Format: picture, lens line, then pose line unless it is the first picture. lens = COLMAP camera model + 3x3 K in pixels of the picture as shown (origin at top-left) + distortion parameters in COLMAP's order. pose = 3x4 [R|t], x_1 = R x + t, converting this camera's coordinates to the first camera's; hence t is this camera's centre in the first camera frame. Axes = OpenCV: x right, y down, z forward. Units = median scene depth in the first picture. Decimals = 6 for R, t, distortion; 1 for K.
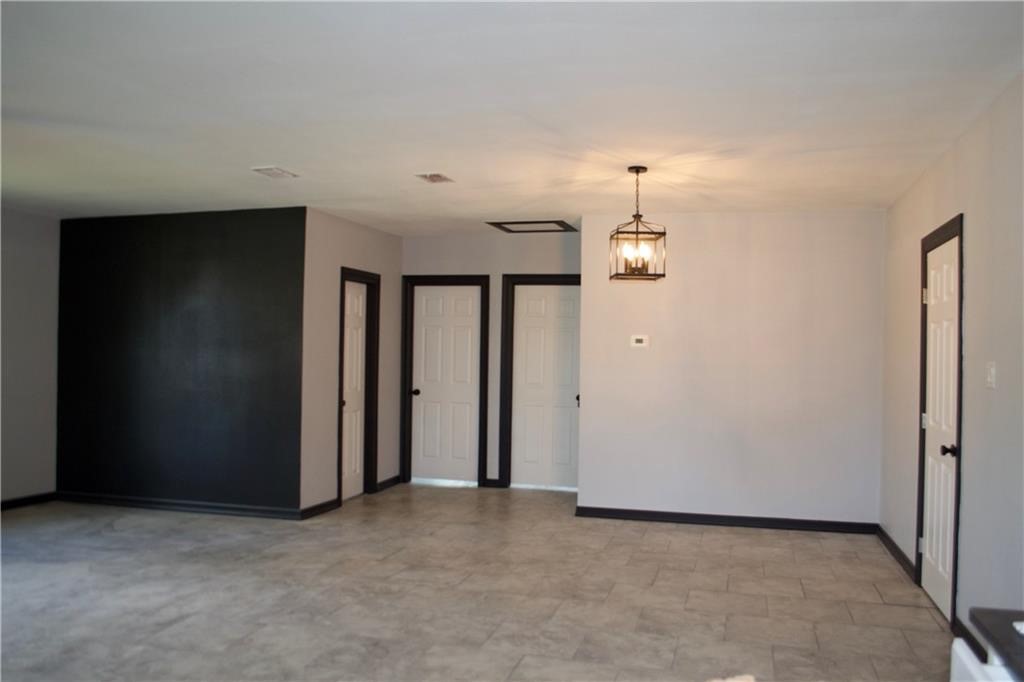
lens RADIAL K [[832.2, 0, 535.9], [0, 832.2, 350.0], [0, 0, 1]] dist [-0.078031, -0.004103]
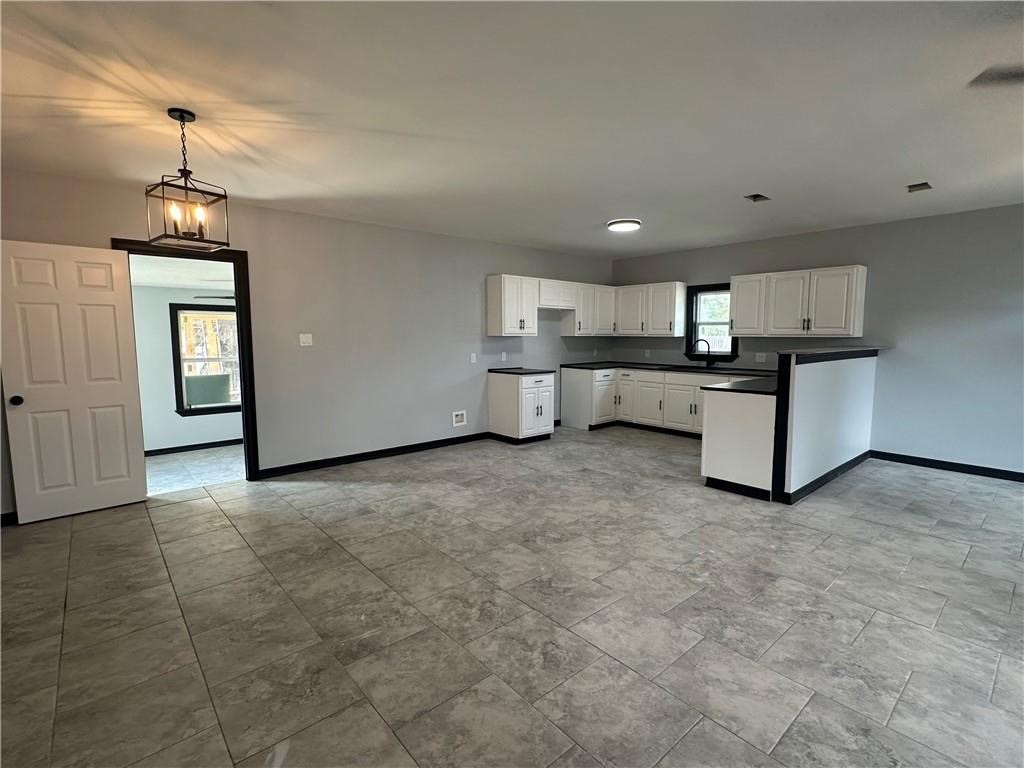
lens RADIAL K [[484.1, 0, 512.0], [0, 484.1, 384.0], [0, 0, 1]] dist [-0.000601, -0.000237]
pose [[-0.821111, -0.073822, 0.565975, -0.461210], [-0.015877, 0.994171, 0.106639, 0.000175], [-0.570548, 0.078576, -0.817497, 1.231909]]
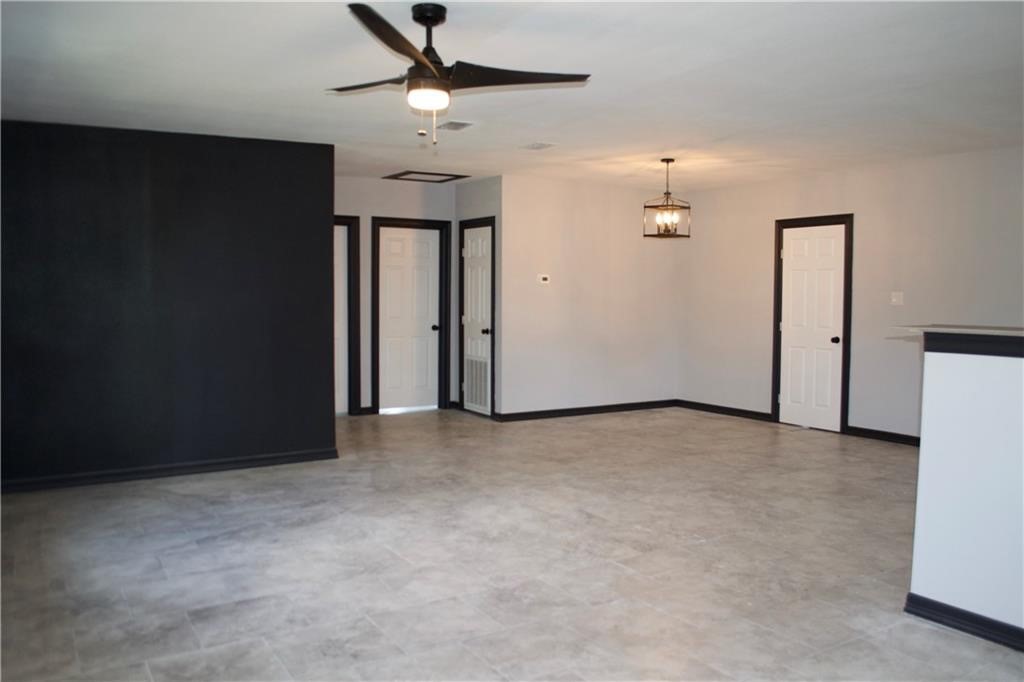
lens RADIAL K [[832.2, 0, 535.9], [0, 832.2, 350.0], [0, 0, 1]] dist [-0.078031, -0.004103]
pose [[0.689377, -0.065056, 0.721475, -1.081221], [0.005188, 0.996377, 0.084887, -0.014327], [-0.724384, -0.054776, 0.687217, 0.165040]]
